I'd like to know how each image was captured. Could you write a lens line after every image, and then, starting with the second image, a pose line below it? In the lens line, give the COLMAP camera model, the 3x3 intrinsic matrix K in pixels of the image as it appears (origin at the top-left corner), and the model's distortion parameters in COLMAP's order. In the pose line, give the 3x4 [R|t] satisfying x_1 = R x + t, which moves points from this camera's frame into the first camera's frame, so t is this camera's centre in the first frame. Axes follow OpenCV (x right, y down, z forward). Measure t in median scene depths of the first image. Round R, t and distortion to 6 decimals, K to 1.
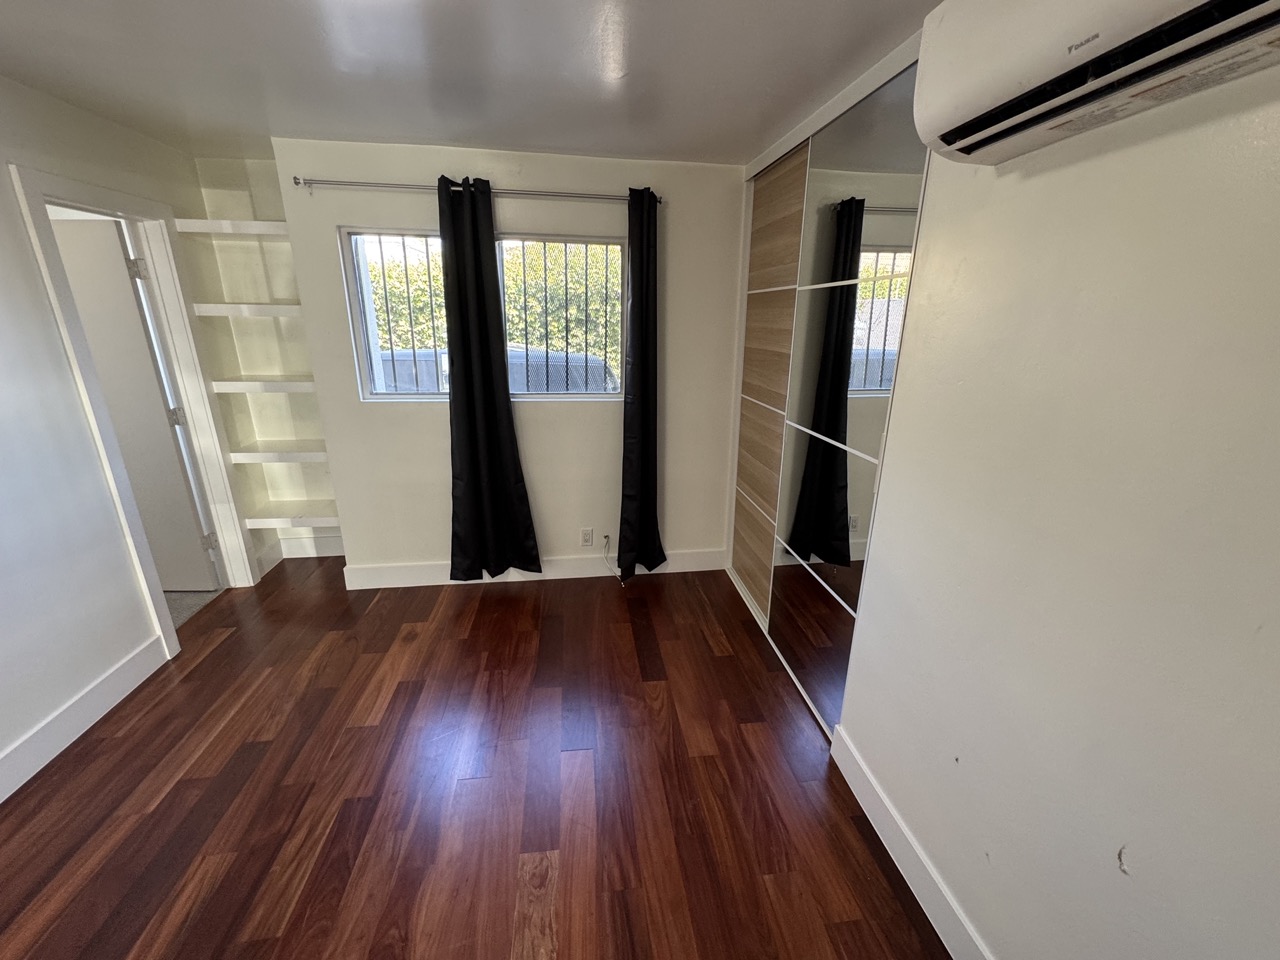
lens RADIAL K [[512.7, 0, 643.2], [0, 512.7, 479.3], [0, 0, 1]] dist [-0.001950, 0.000162]
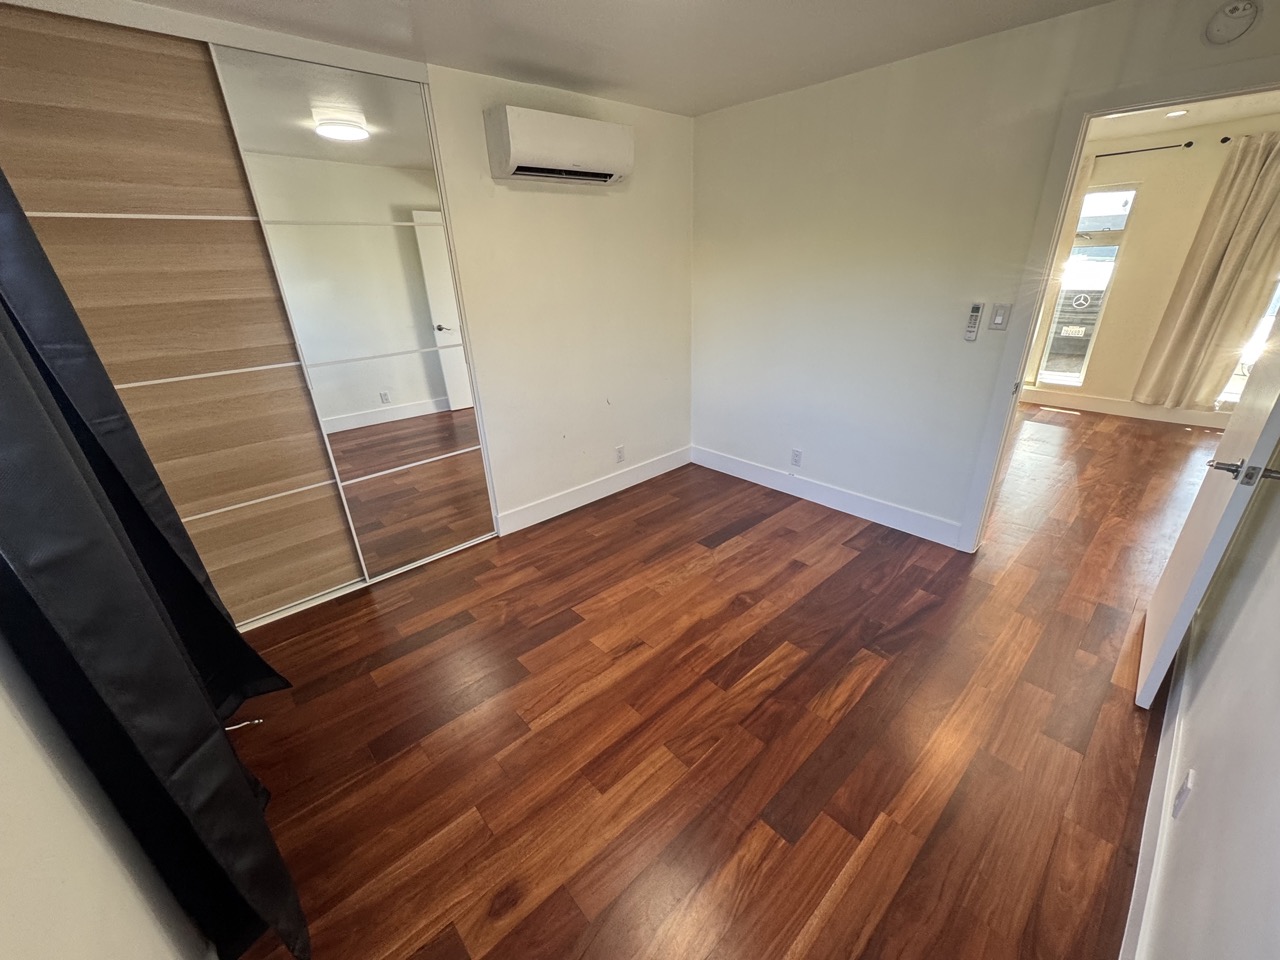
lens RADIAL K [[512.7, 0, 643.2], [0, 512.7, 479.3], [0, 0, 1]] dist [-0.001950, 0.000162]
pose [[-0.564877, -0.313682, 0.763228, -1.168114], [0.271138, 0.803015, 0.530708, -0.374339], [-0.779358, 0.506725, -0.368554, 1.293202]]
